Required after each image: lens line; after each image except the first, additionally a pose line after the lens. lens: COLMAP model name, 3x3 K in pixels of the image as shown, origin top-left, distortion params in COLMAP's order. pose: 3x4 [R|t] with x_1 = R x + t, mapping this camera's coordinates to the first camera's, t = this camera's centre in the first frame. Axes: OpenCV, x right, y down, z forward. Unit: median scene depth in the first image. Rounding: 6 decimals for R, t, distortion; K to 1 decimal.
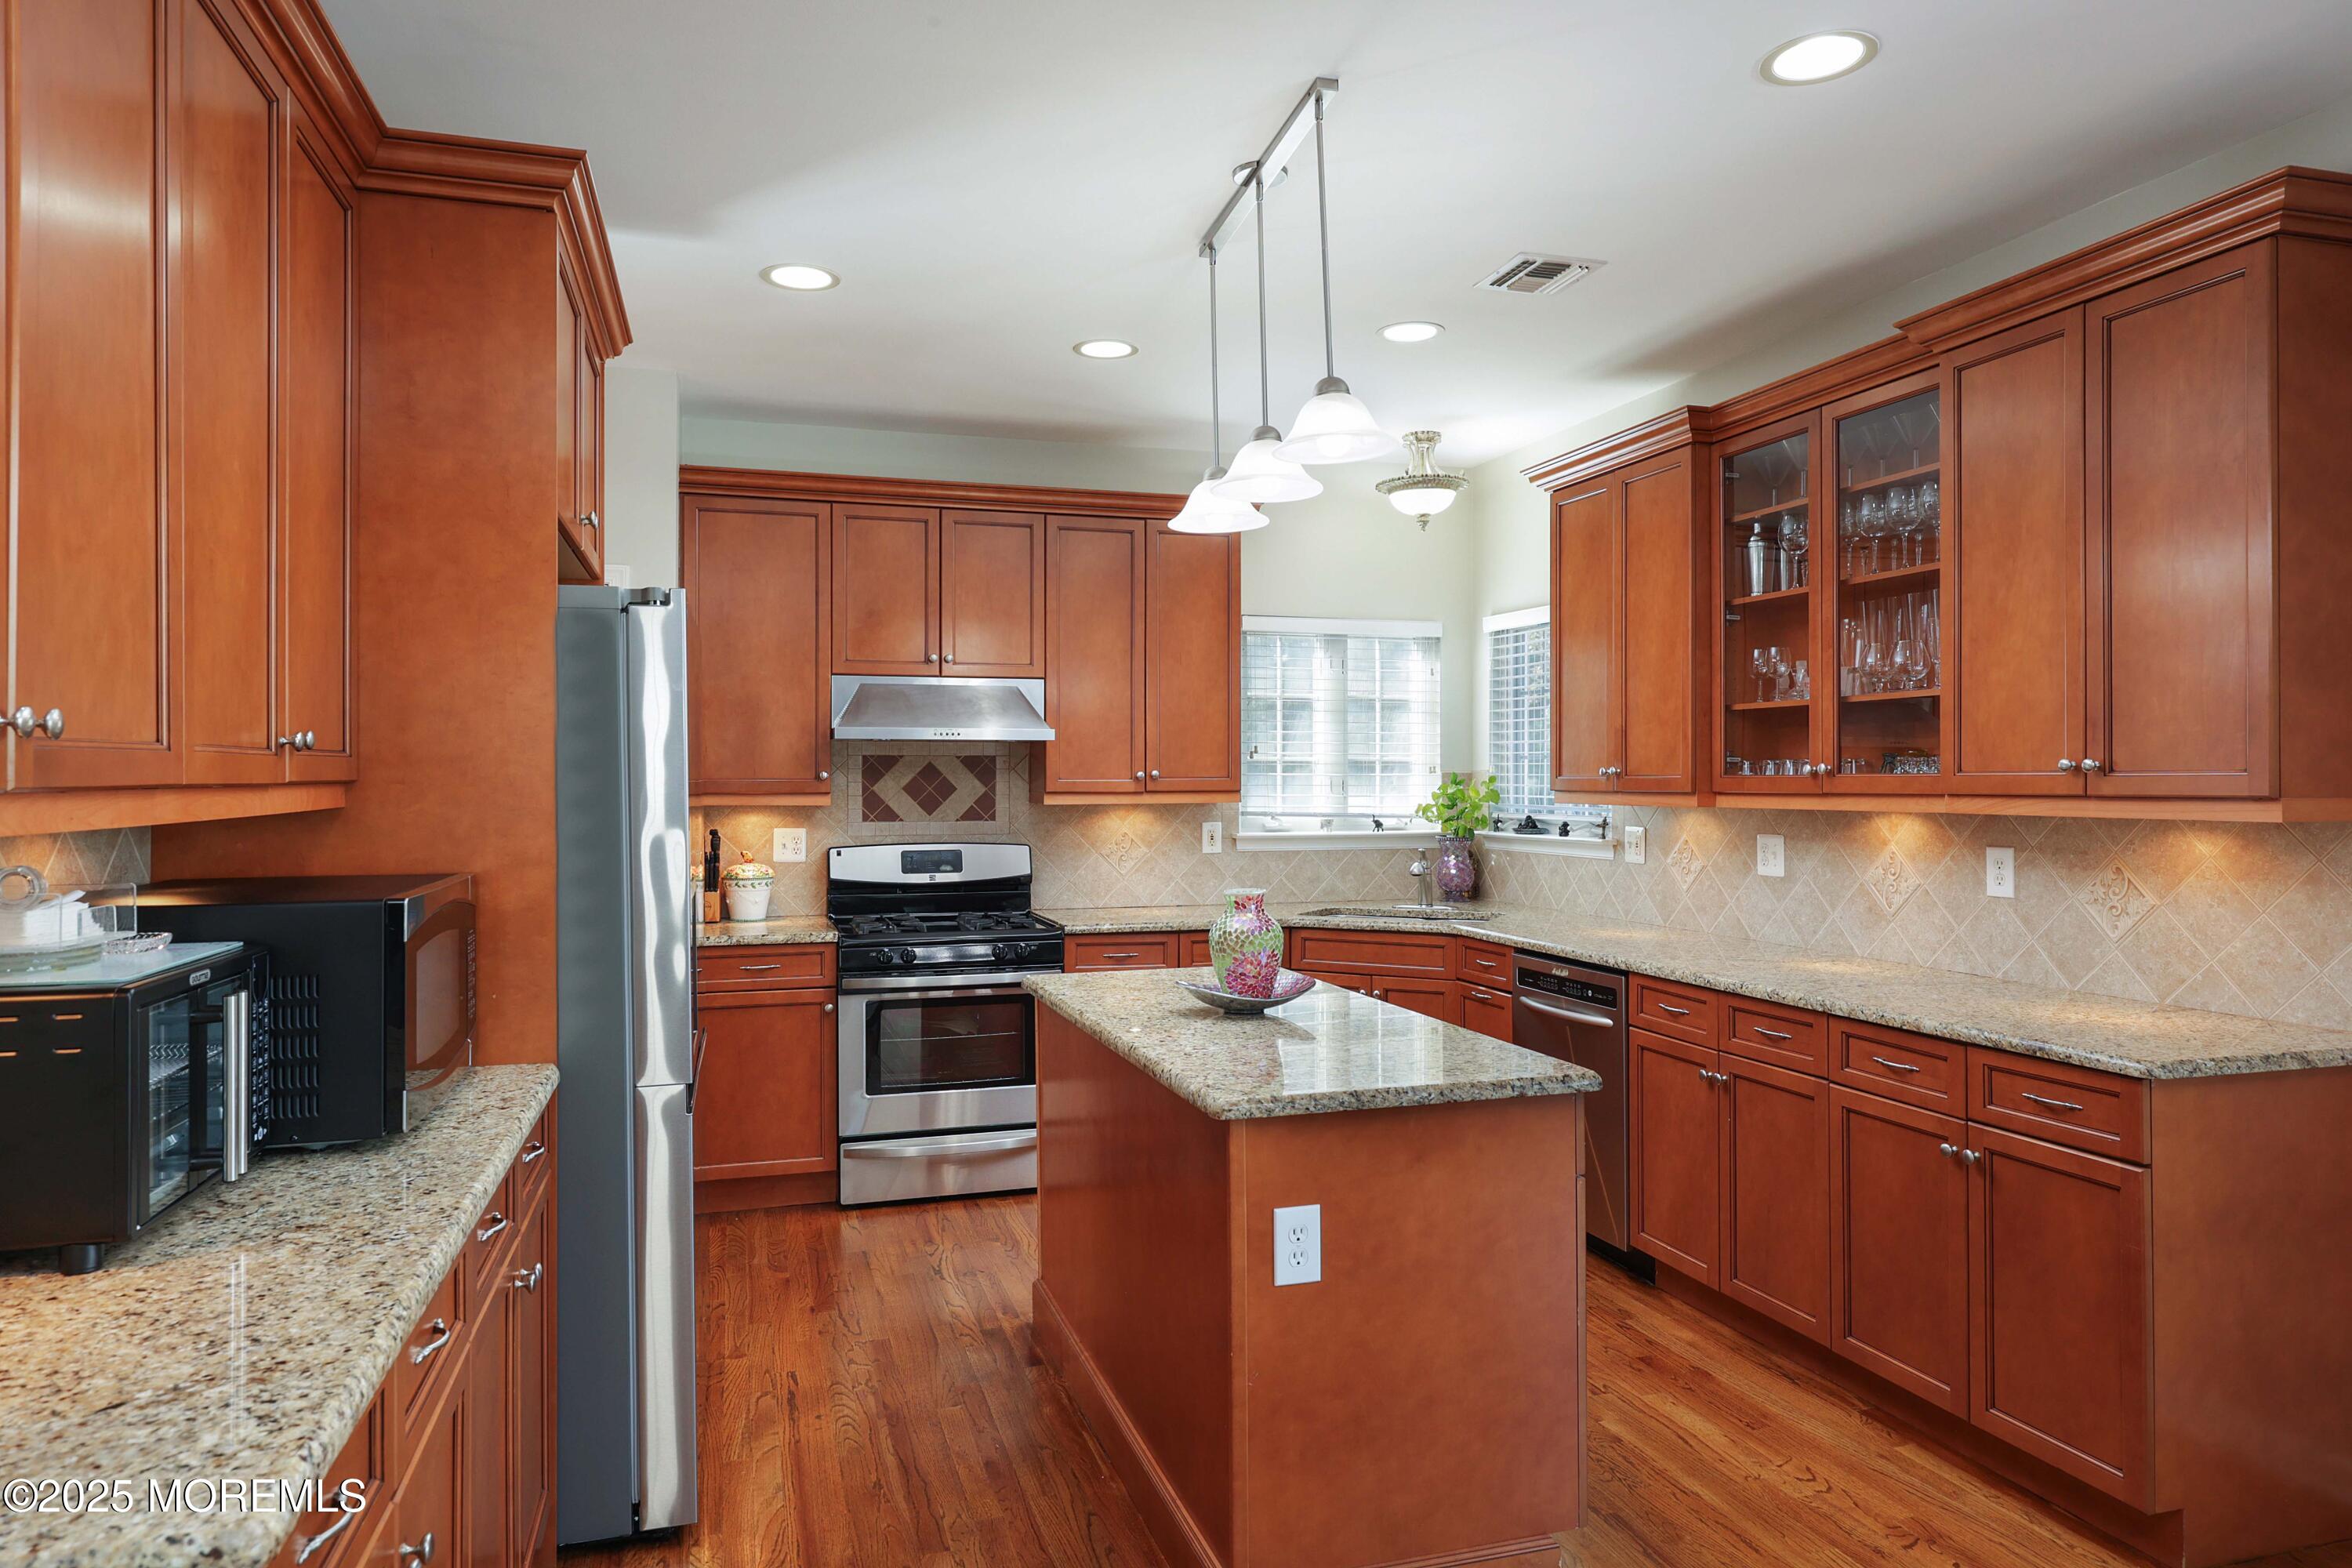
lens RADIAL K [[1460.8, 0, 1178.6], [0, 1460.8, 782.7], [0, 0, 1]] dist [0.004223, -0.003904]
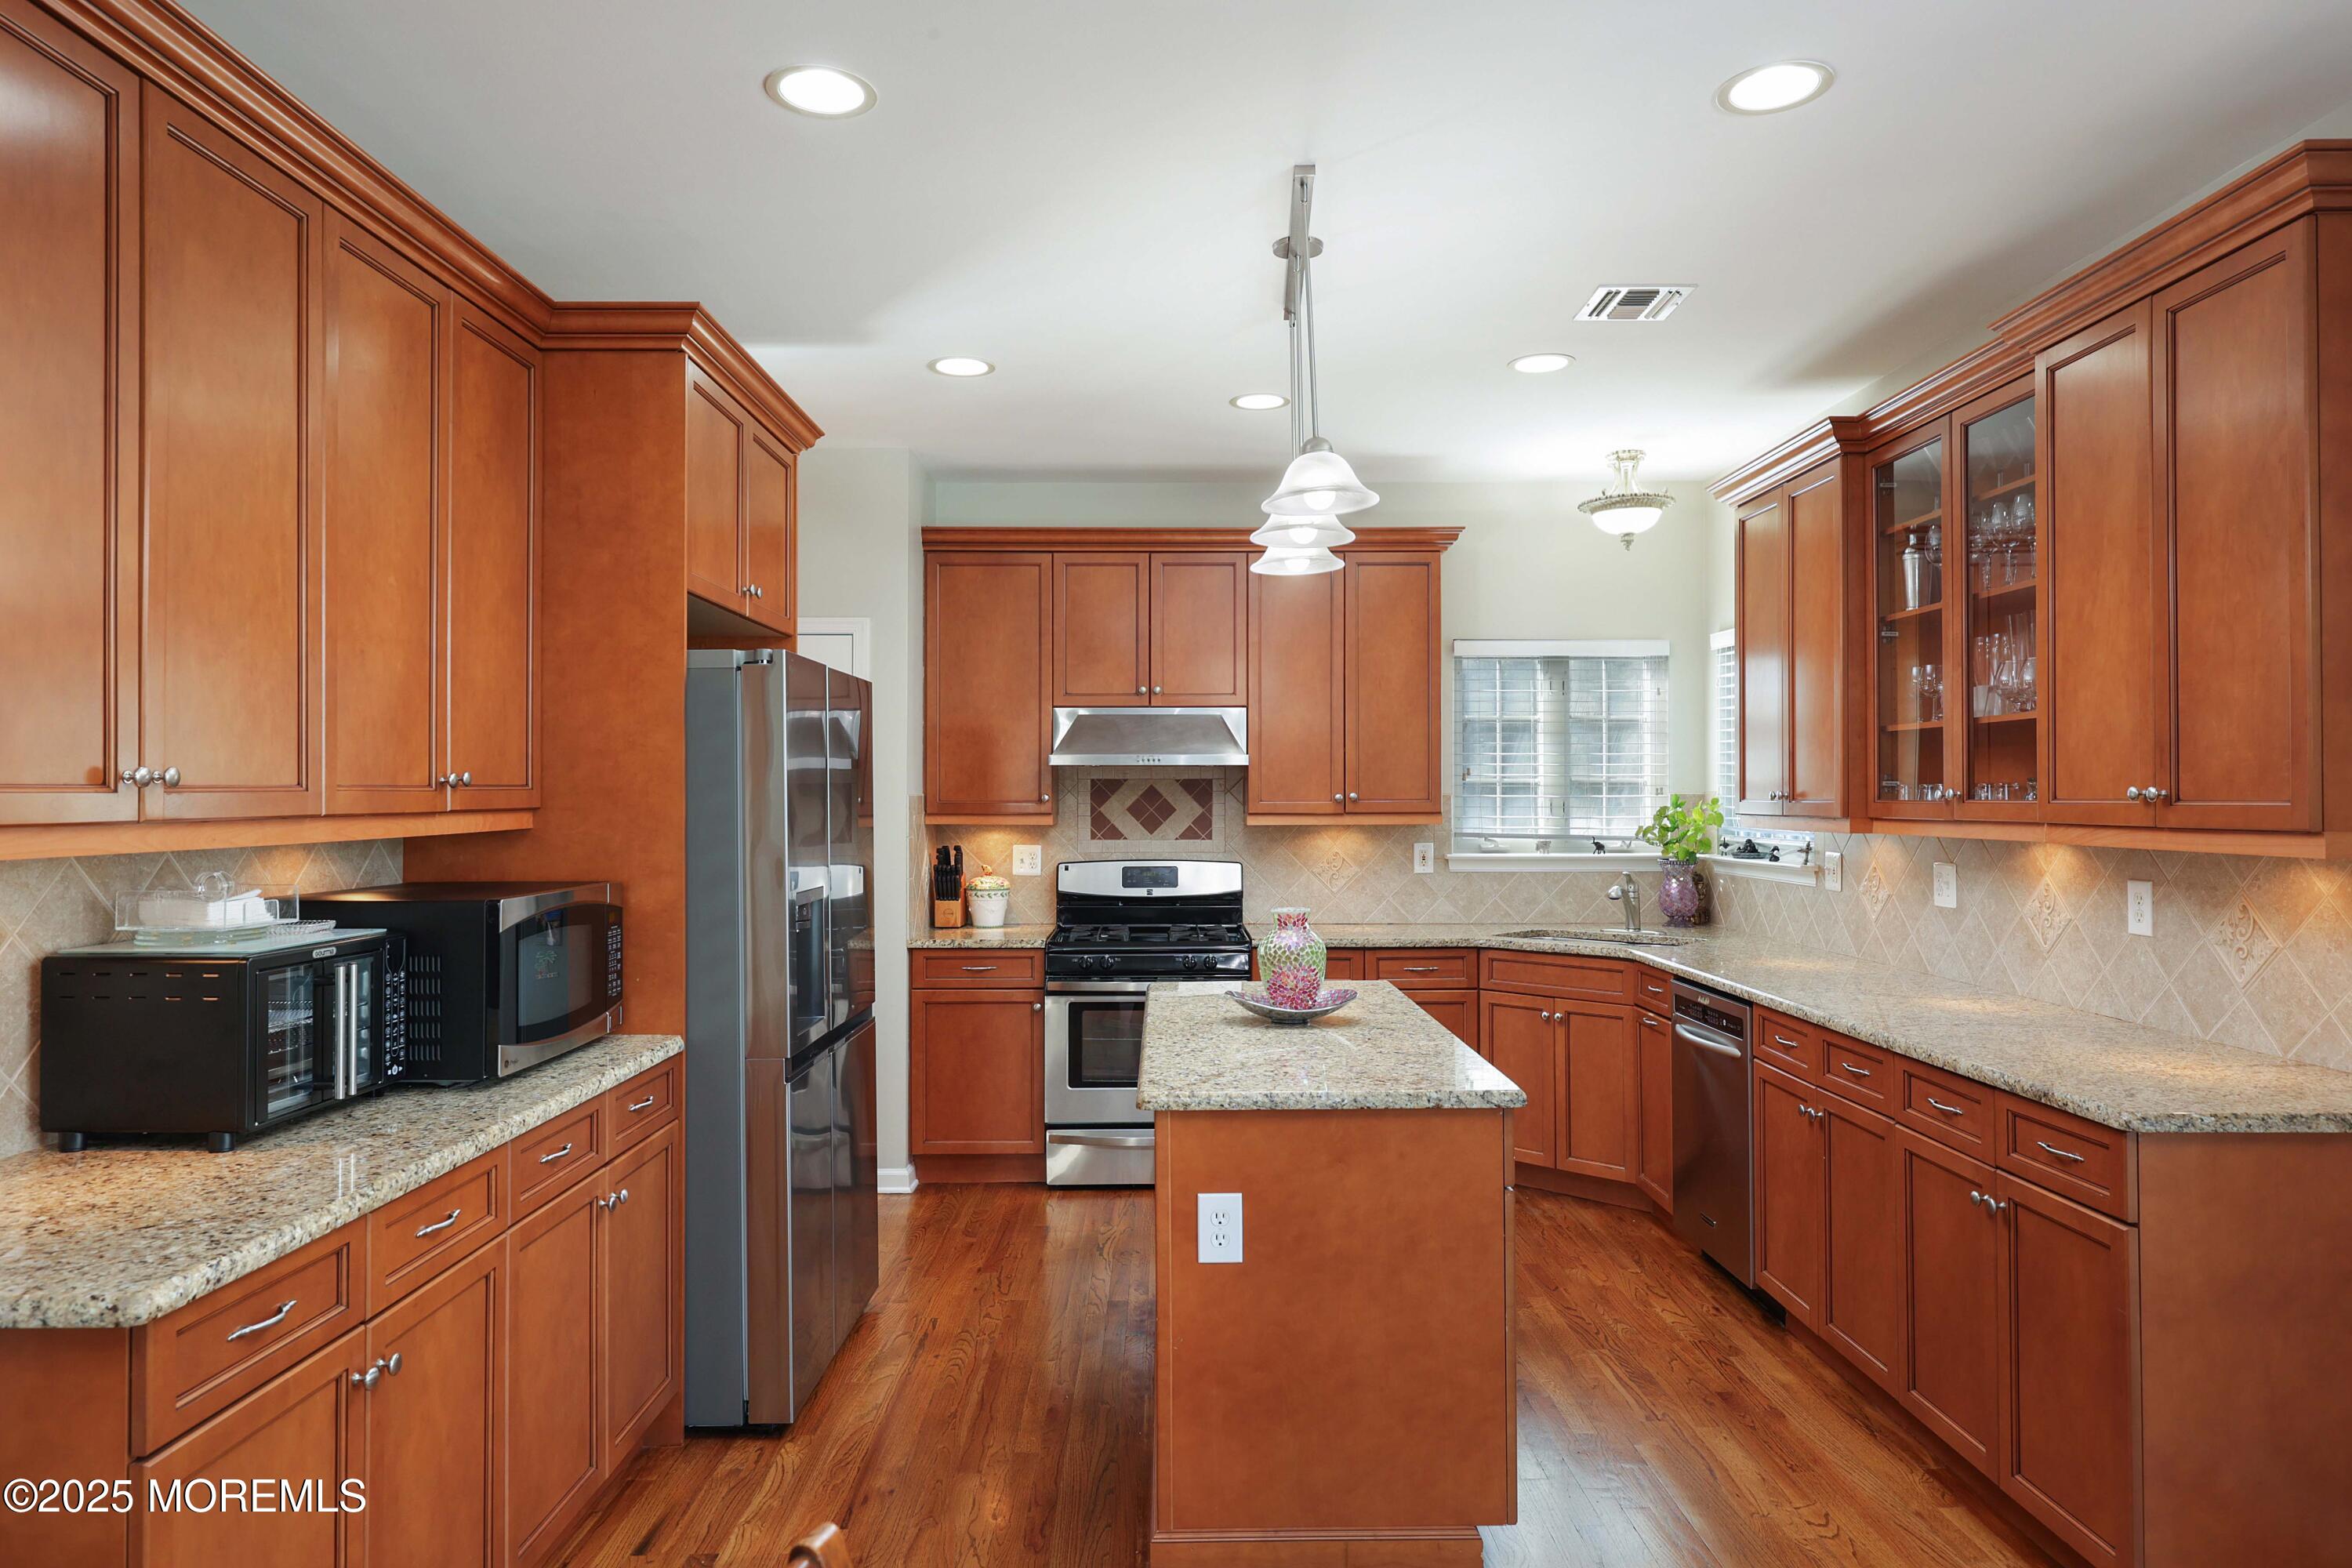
lens RADIAL K [[1460.8, 0, 1173.5], [0, 1460.8, 785.3], [0, 0, 1]] dist [0.004223, -0.003904]
pose [[0.958086, -0.001805, -0.286474, 0.264734], [-0.000622, 0.999965, -0.008383, -0.008246], [0.286479, 0.008210, 0.958051, -0.057467]]
